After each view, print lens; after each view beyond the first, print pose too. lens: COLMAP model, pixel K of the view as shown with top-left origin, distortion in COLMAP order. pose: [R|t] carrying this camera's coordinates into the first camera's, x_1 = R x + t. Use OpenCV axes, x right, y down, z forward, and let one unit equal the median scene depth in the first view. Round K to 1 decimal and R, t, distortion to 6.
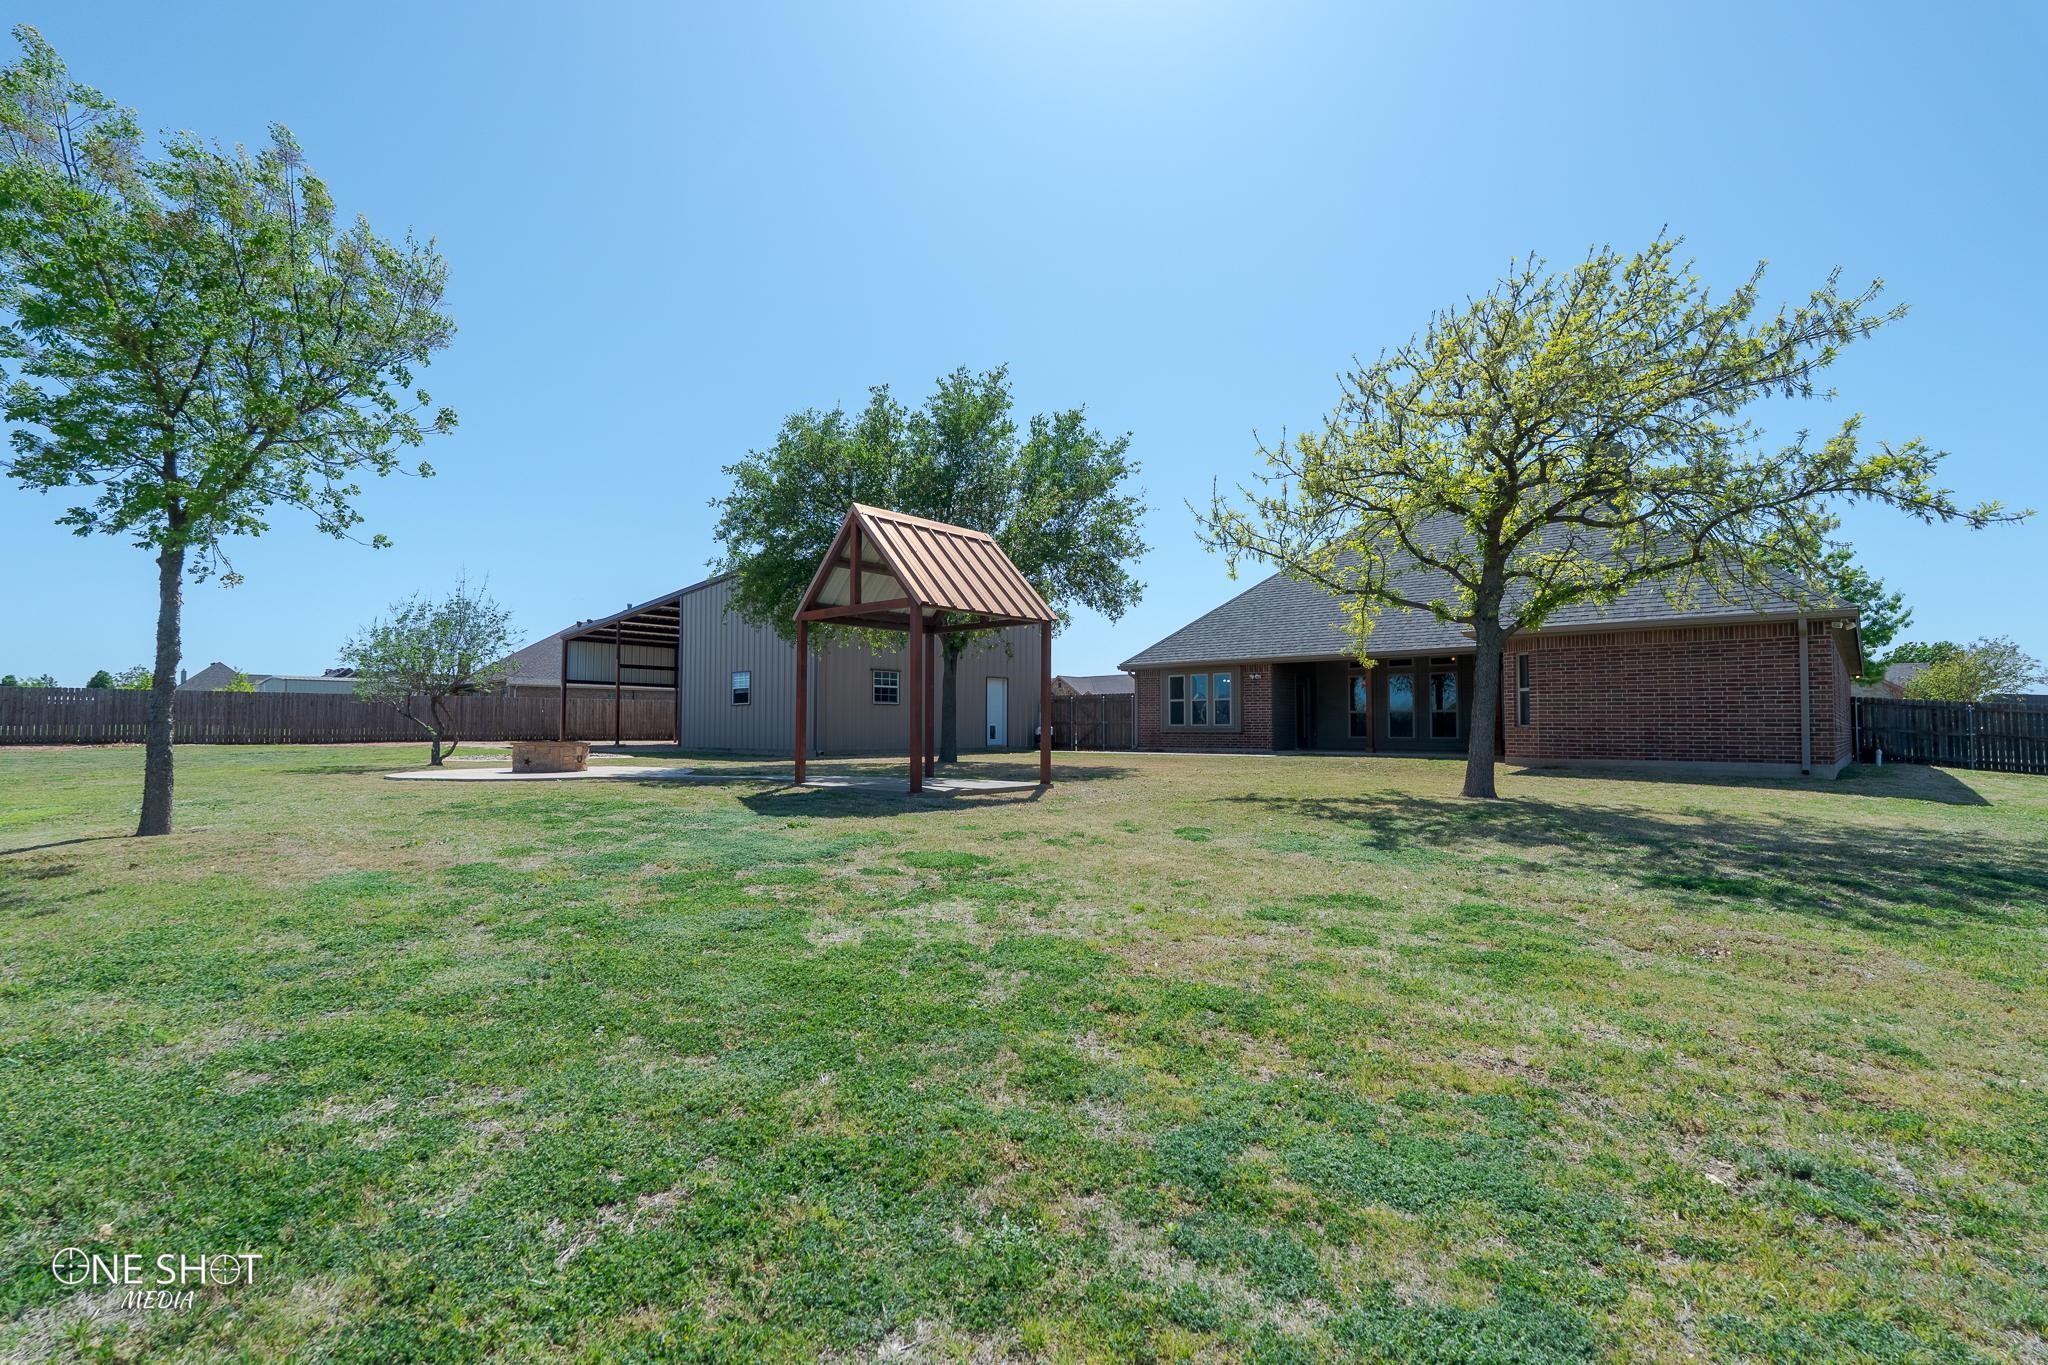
lens RADIAL K [[892.9, 0, 1039.7], [0, 892.9, 692.9], [0, 0, 1]] dist [0.000866, 0.000060]
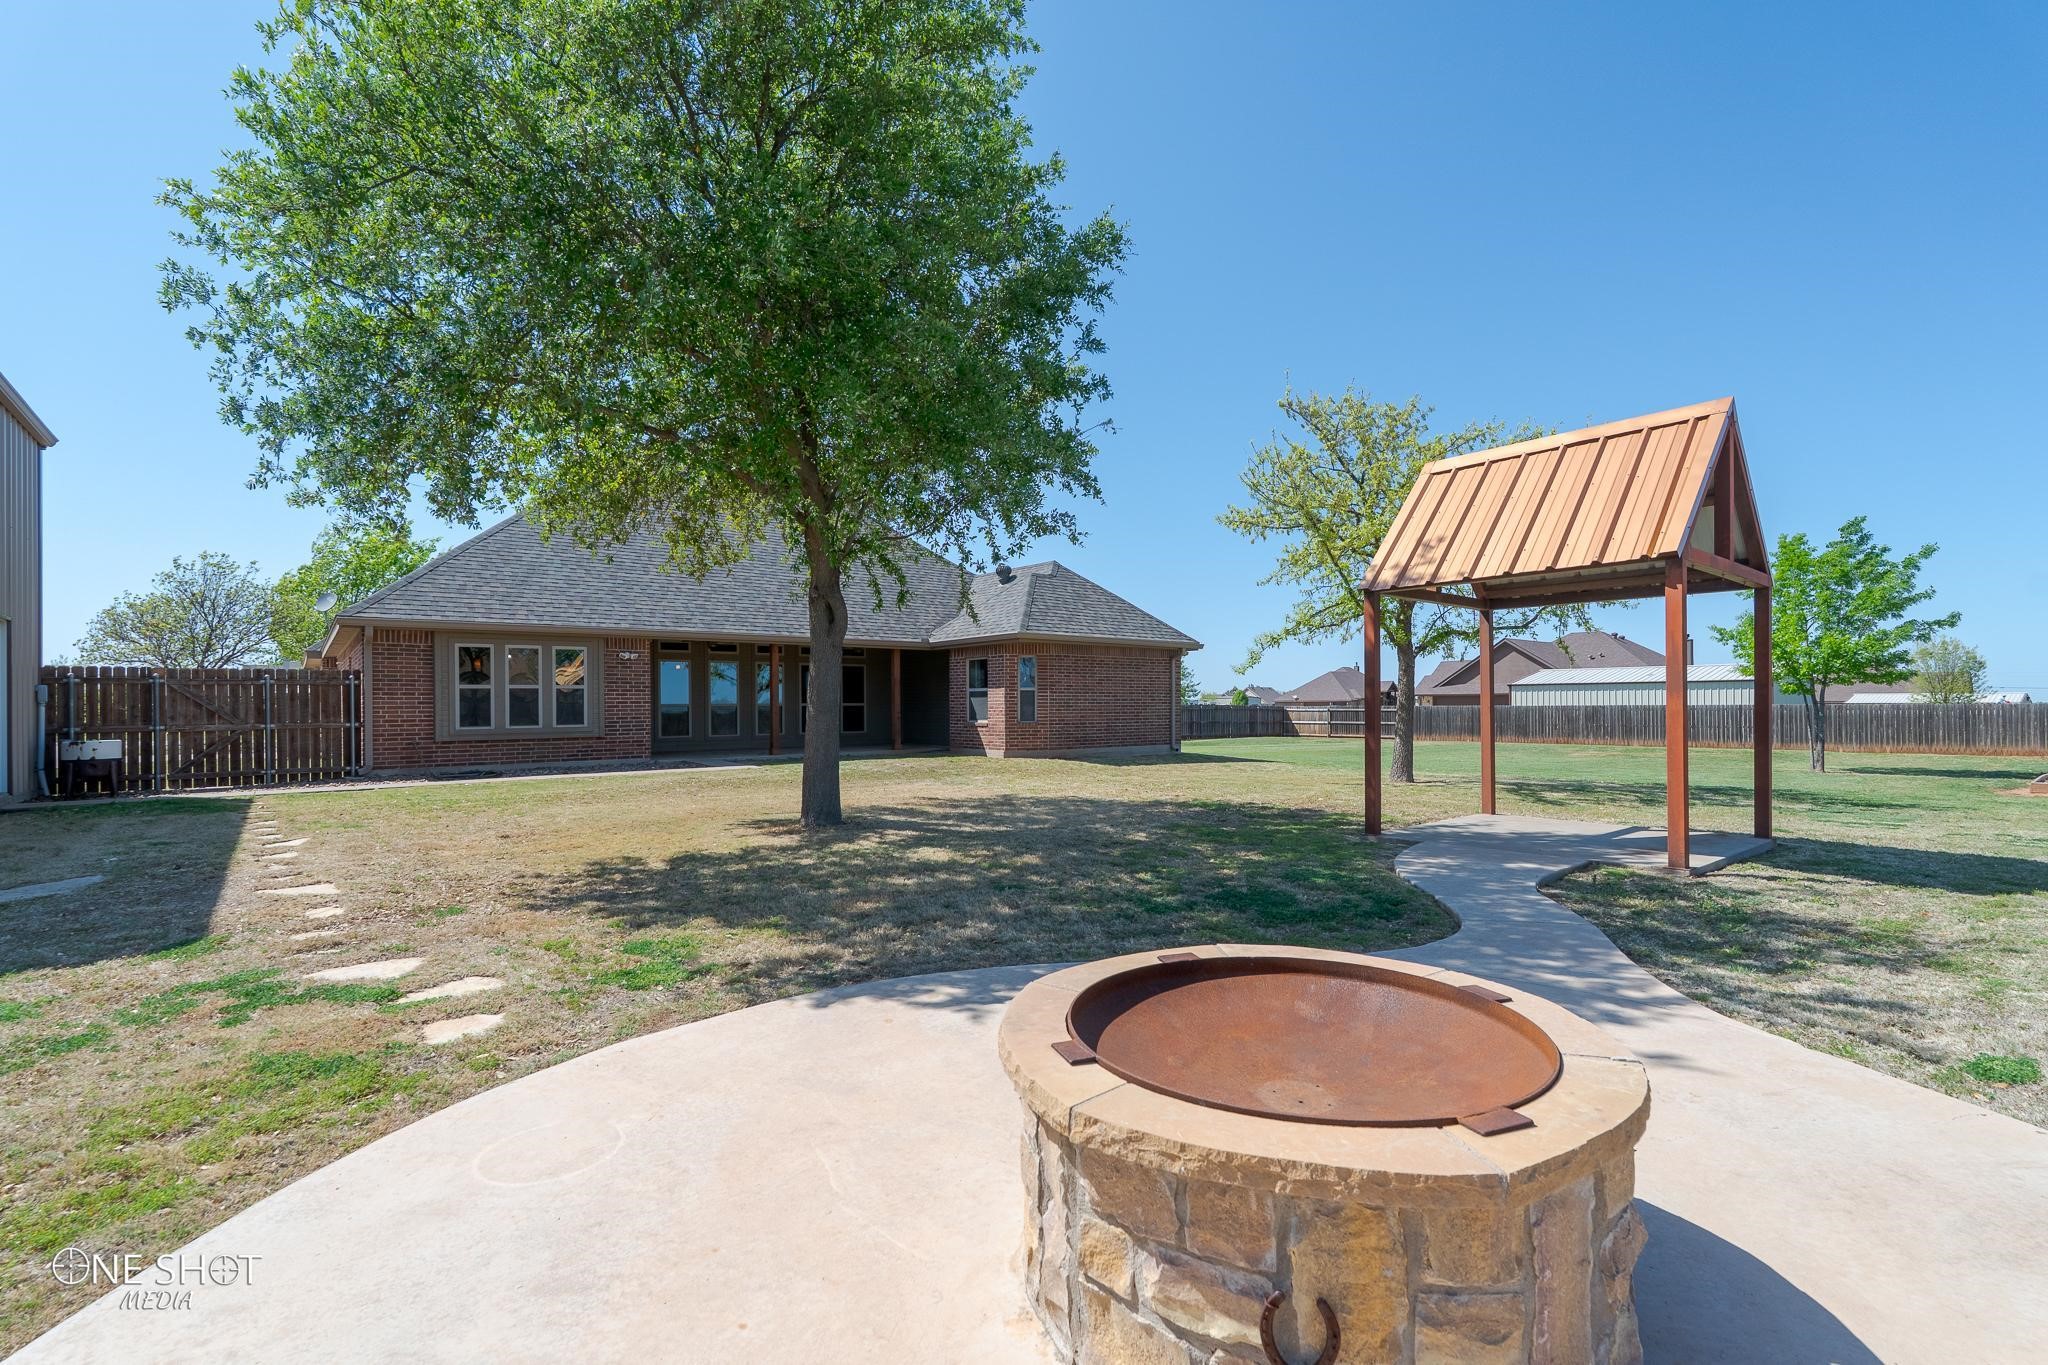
lens RADIAL K [[906.8, 0, 1023.2], [0, 906.8, 701.0], [0, 0, 1]] dist [0.000688, 0.000060]
pose [[0.170705, 0.001844, 0.985320, -0.395255], [-0.029955, 0.999546, 0.003319, 0.005265], [-0.984867, -0.030082, 0.170683, 0.566416]]
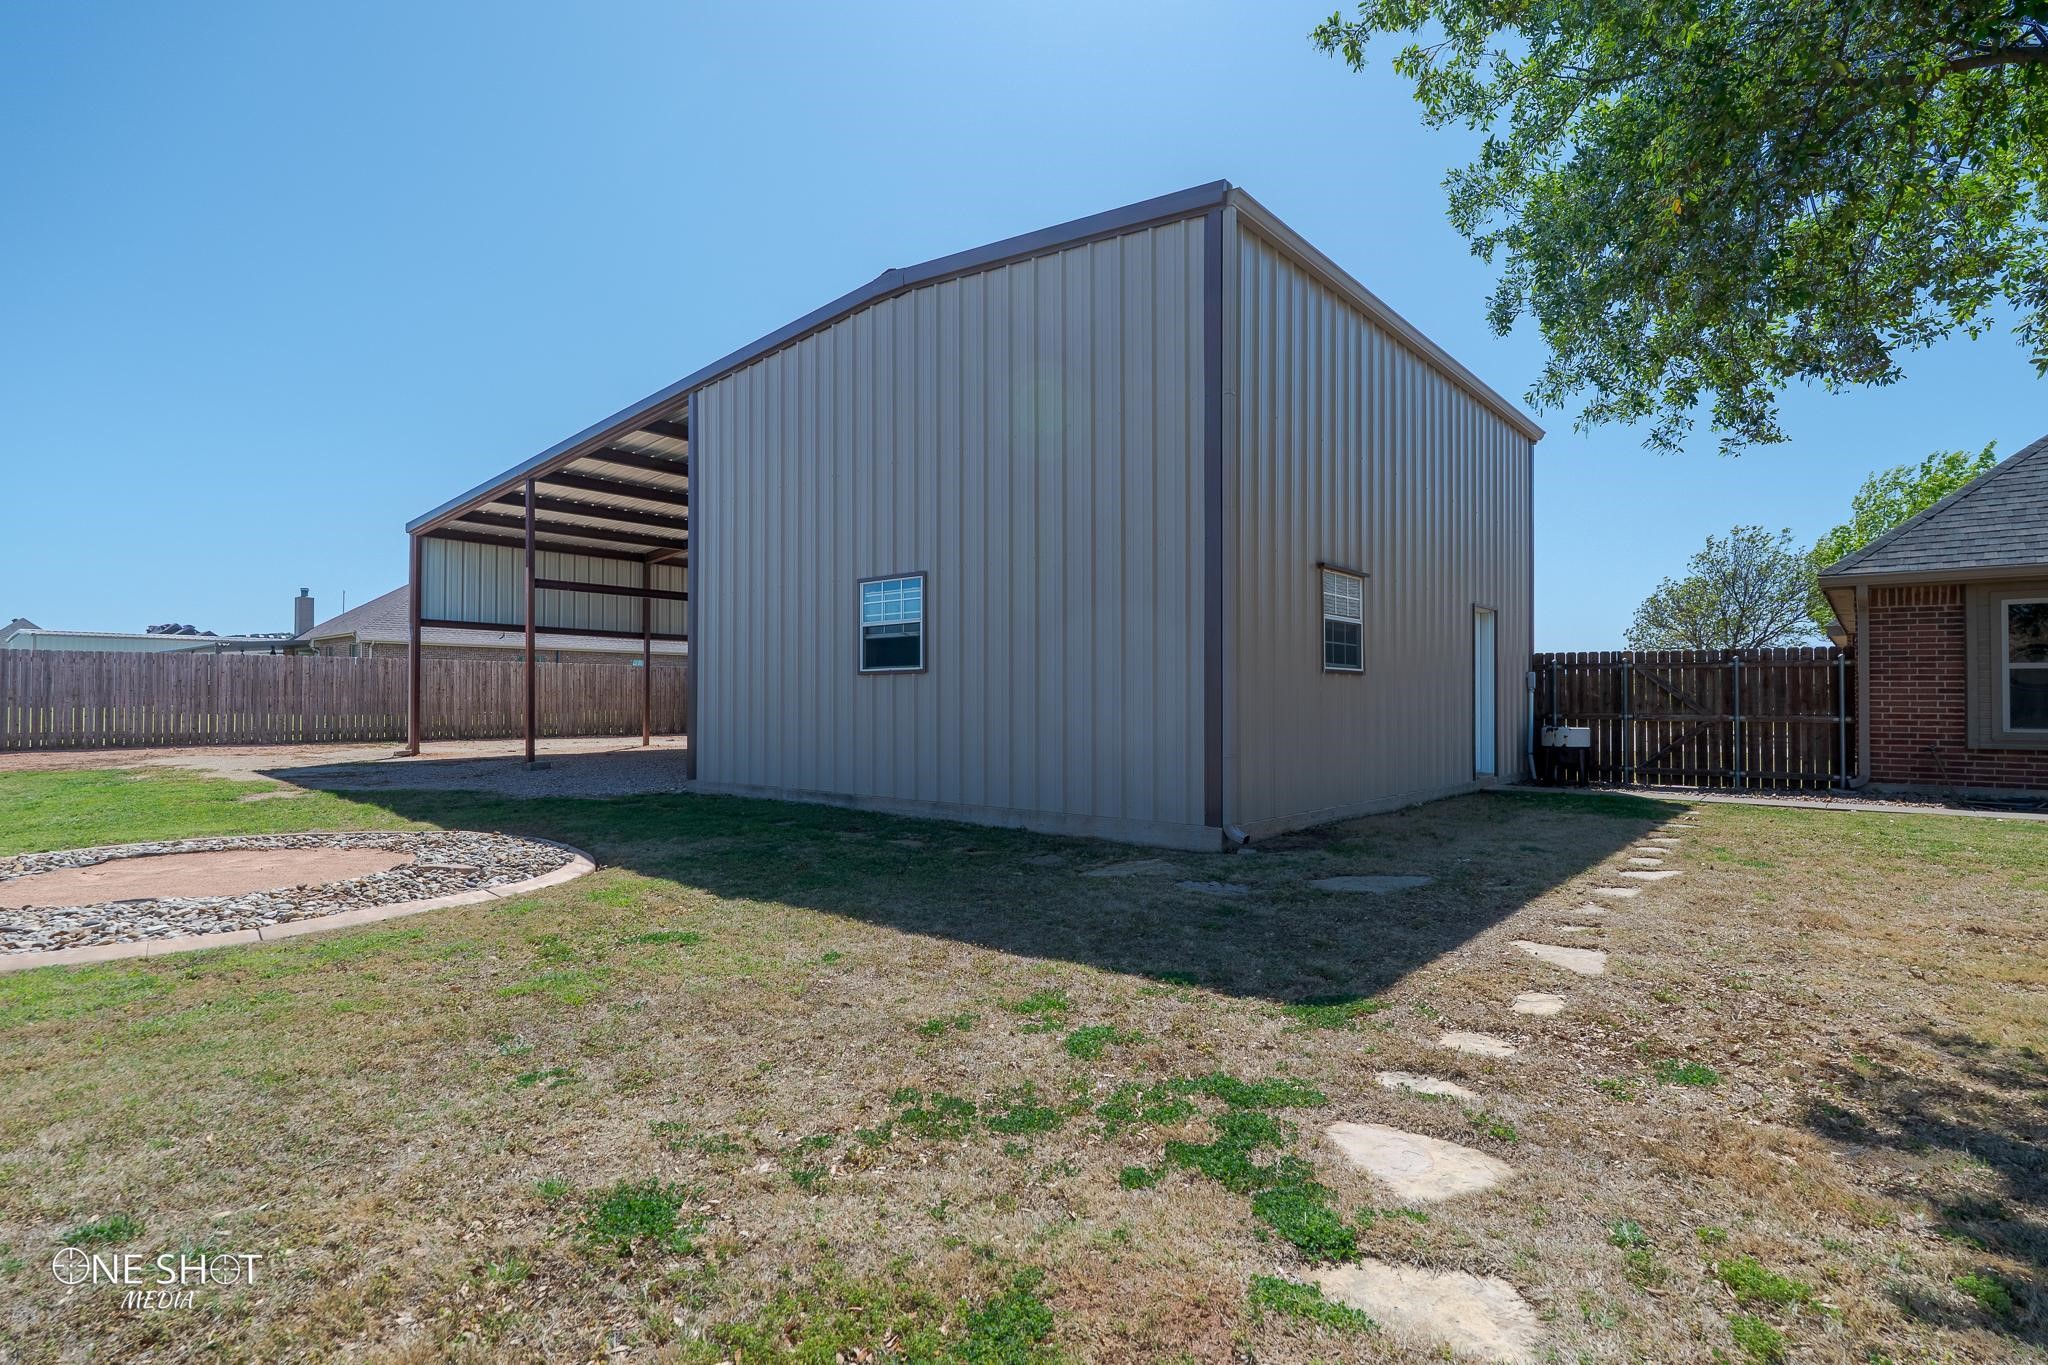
lens RADIAL K [[1021.6, 0, 1028.7], [0, 1021.6, 684.5], [0, 0, 1]] dist [-0.001595, -0.000187]
pose [[0.999806, 0.003901, 0.019315, -0.293559], [-0.004422, 0.999625, 0.027011, 0.007031], [-0.019203, -0.027091, 0.999449, 0.607845]]
